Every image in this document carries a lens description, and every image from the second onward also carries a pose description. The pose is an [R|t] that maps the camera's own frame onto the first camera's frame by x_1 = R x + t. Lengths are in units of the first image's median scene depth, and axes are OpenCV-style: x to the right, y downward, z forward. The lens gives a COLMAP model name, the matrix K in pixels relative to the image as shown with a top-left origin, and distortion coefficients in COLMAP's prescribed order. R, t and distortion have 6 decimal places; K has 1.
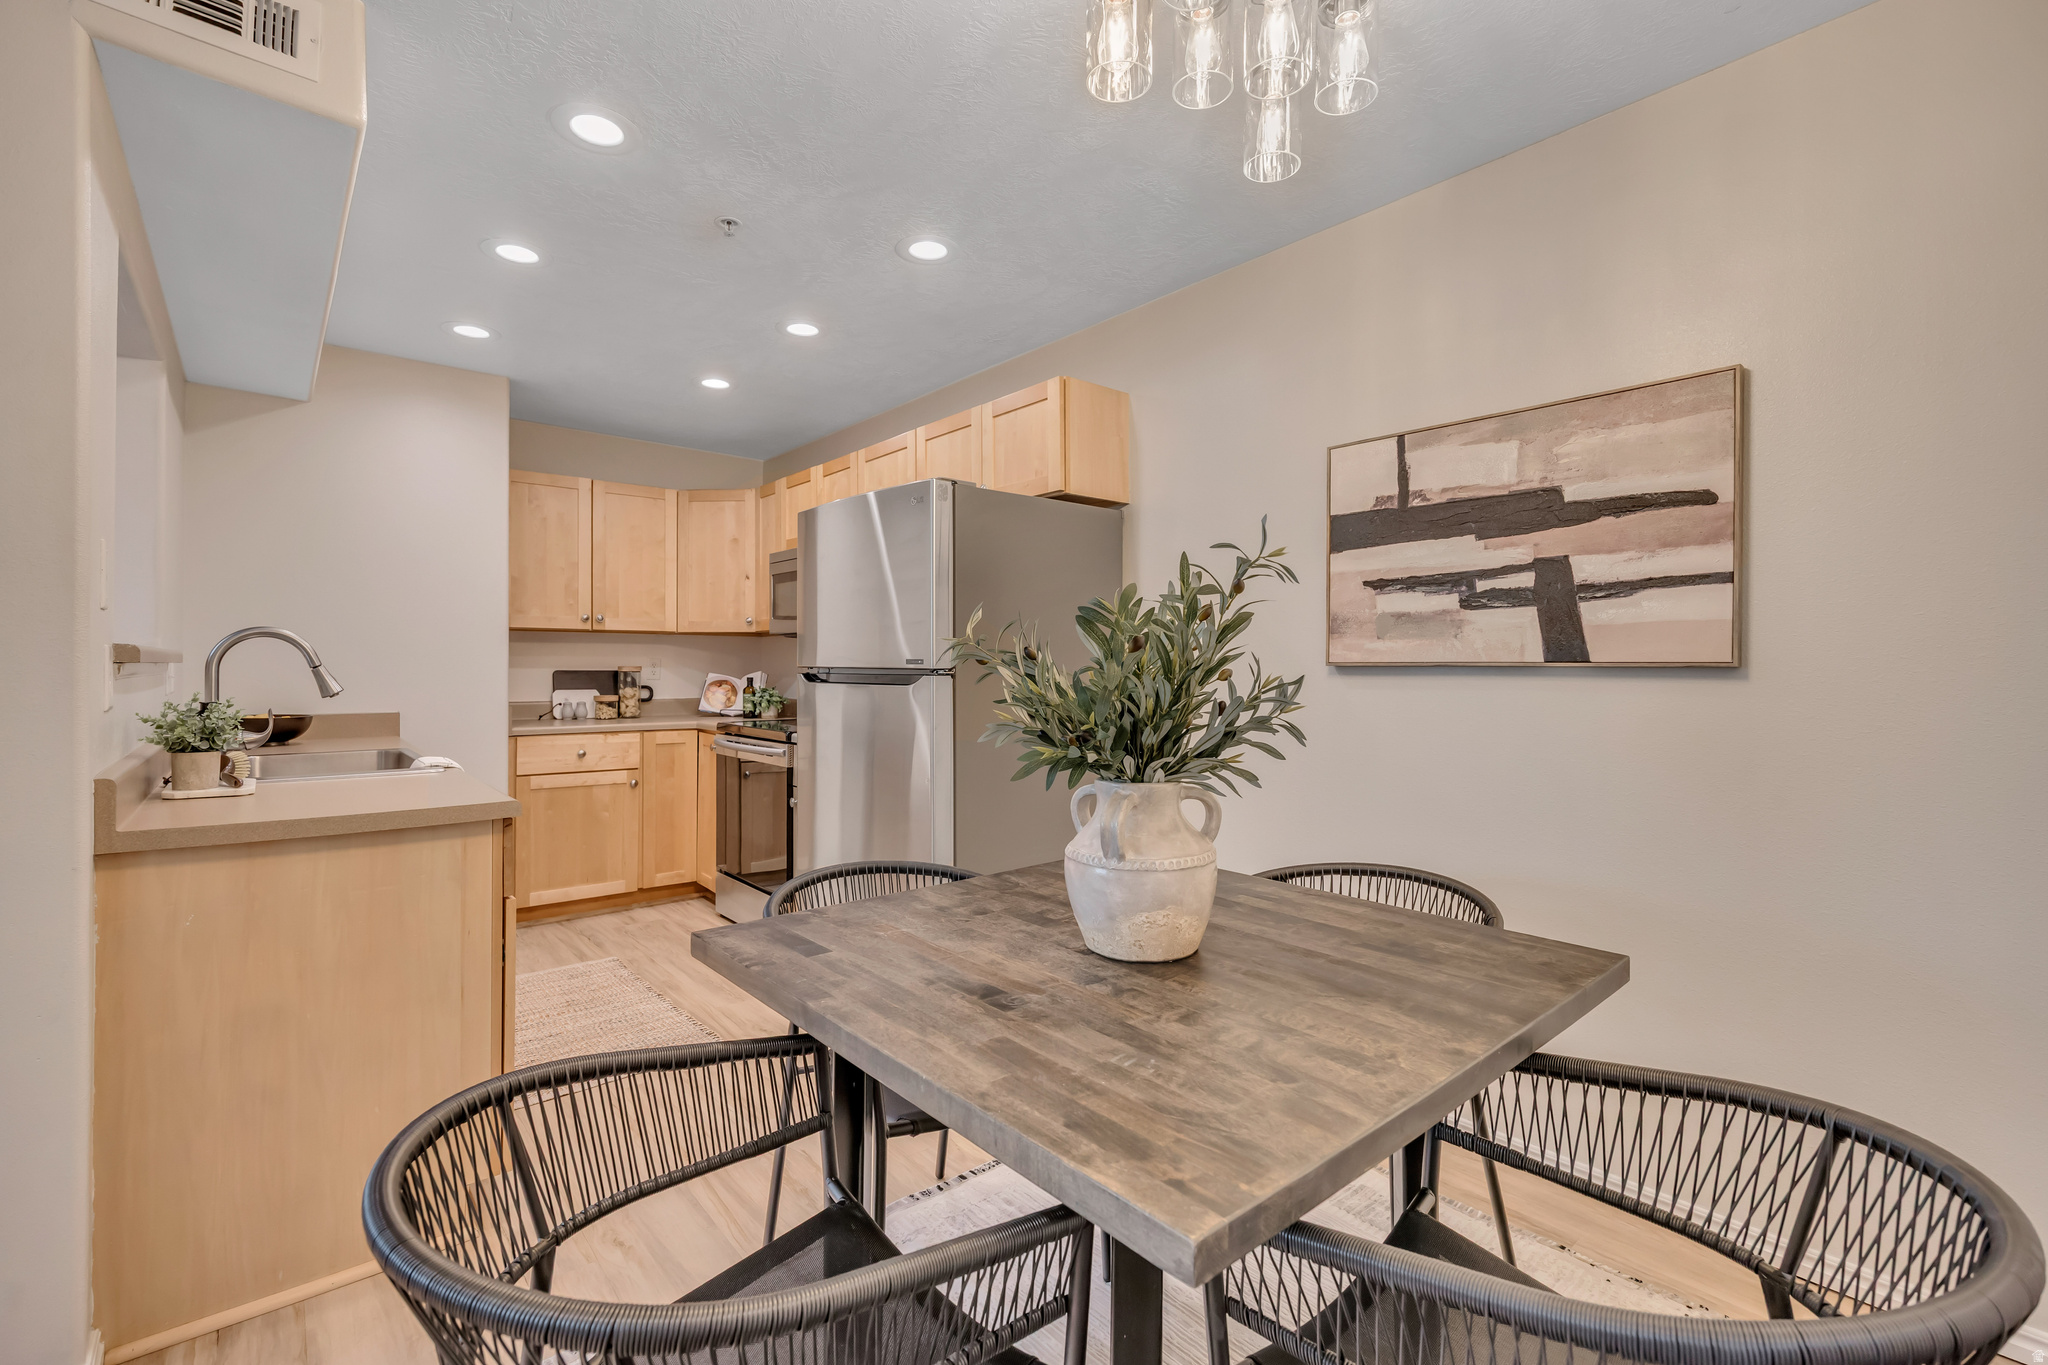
lens RADIAL K [[906.9, 0, 1022.1], [0, 906.9, 656.9], [0, 0, 1]] dist [-0.000514, -0.000128]
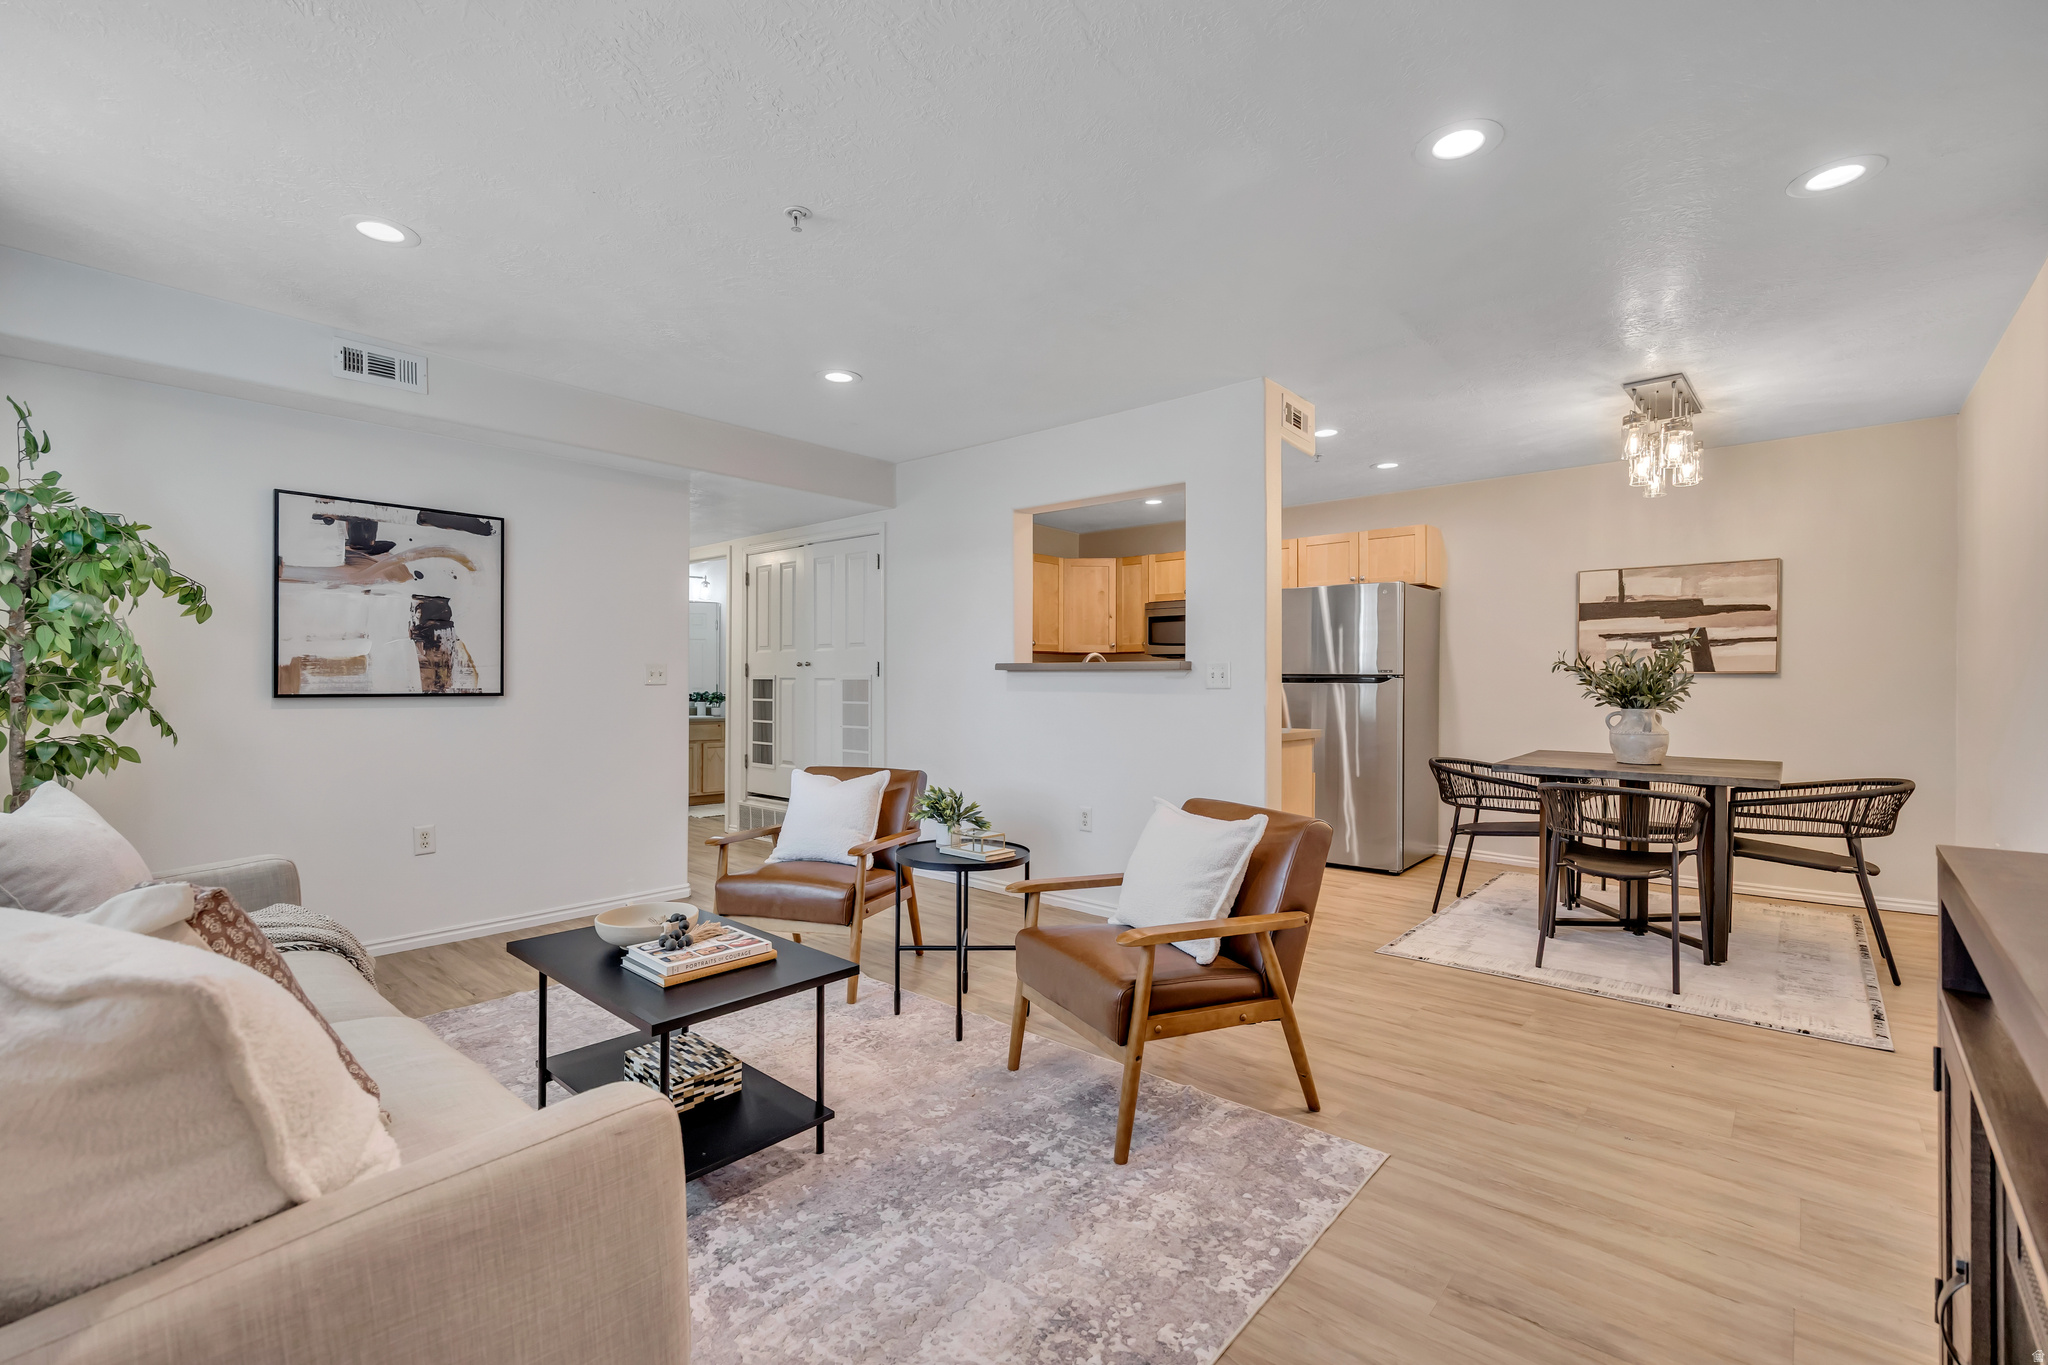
lens RADIAL K [[898.8, 0, 1023.6], [0, 898.8, 679.9], [0, 0, 1]] dist [0.000292, -0.000053]
pose [[0.988189, 0.001994, 0.153226, -1.502351], [-0.003524, 0.999947, 0.009713, 0.010338], [-0.153199, -0.010138, 0.988143, -1.051028]]
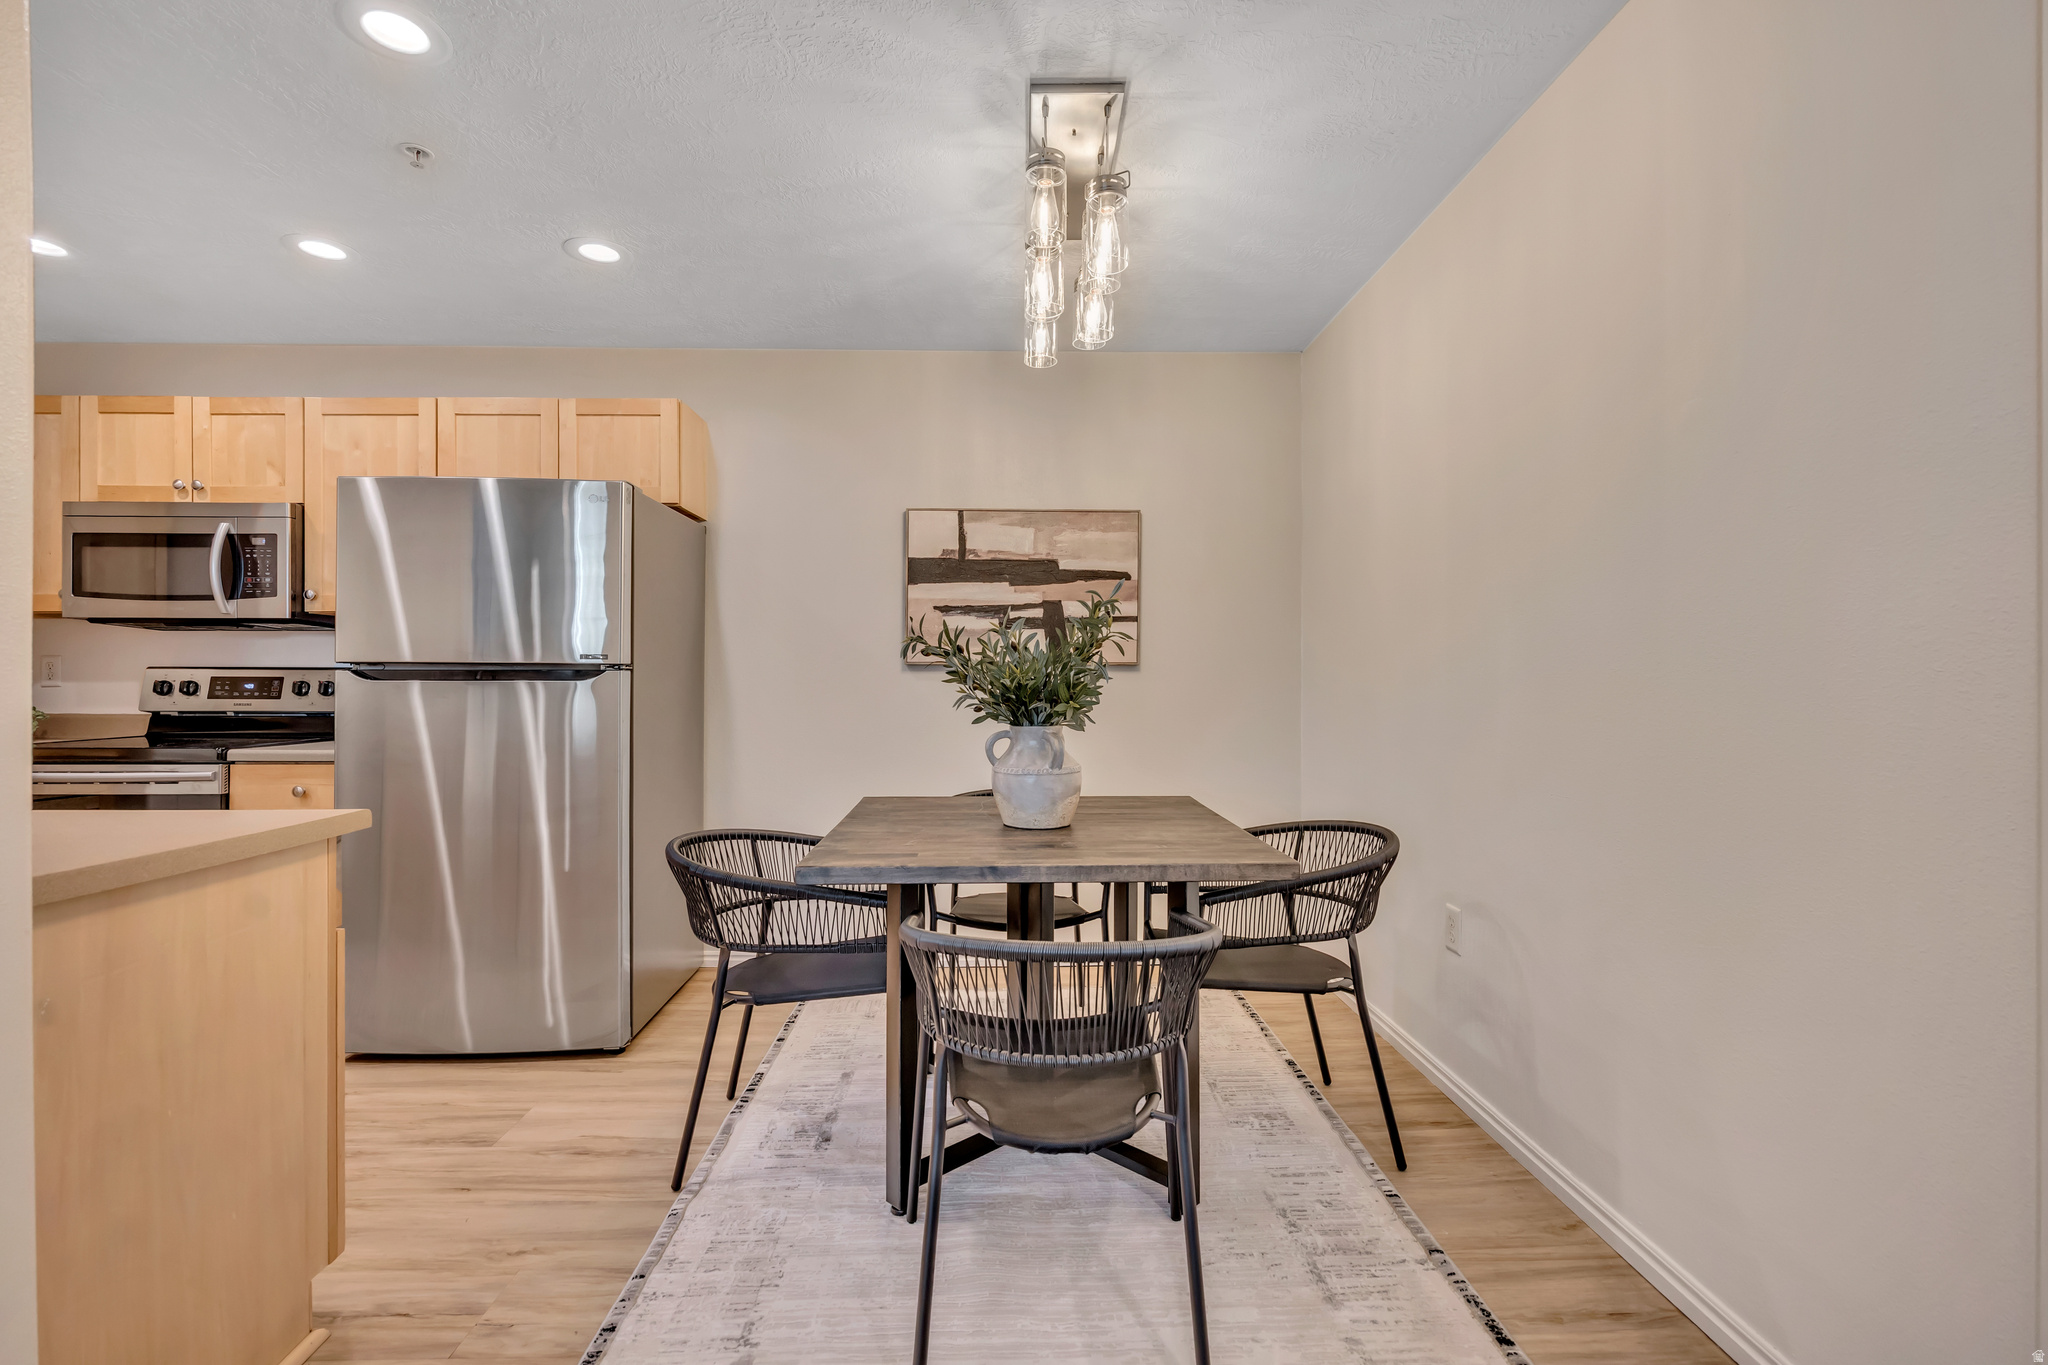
lens RADIAL K [[898.8, 0, 1023.6], [0, 898.8, 679.9], [0, 0, 1]] dist [0.000292, -0.000053]
pose [[0.619940, -0.003713, 0.784640, -0.754893], [-0.007126, 0.999921, 0.010363, 0.021374], [-0.784617, -0.012016, 0.619865, -0.006286]]
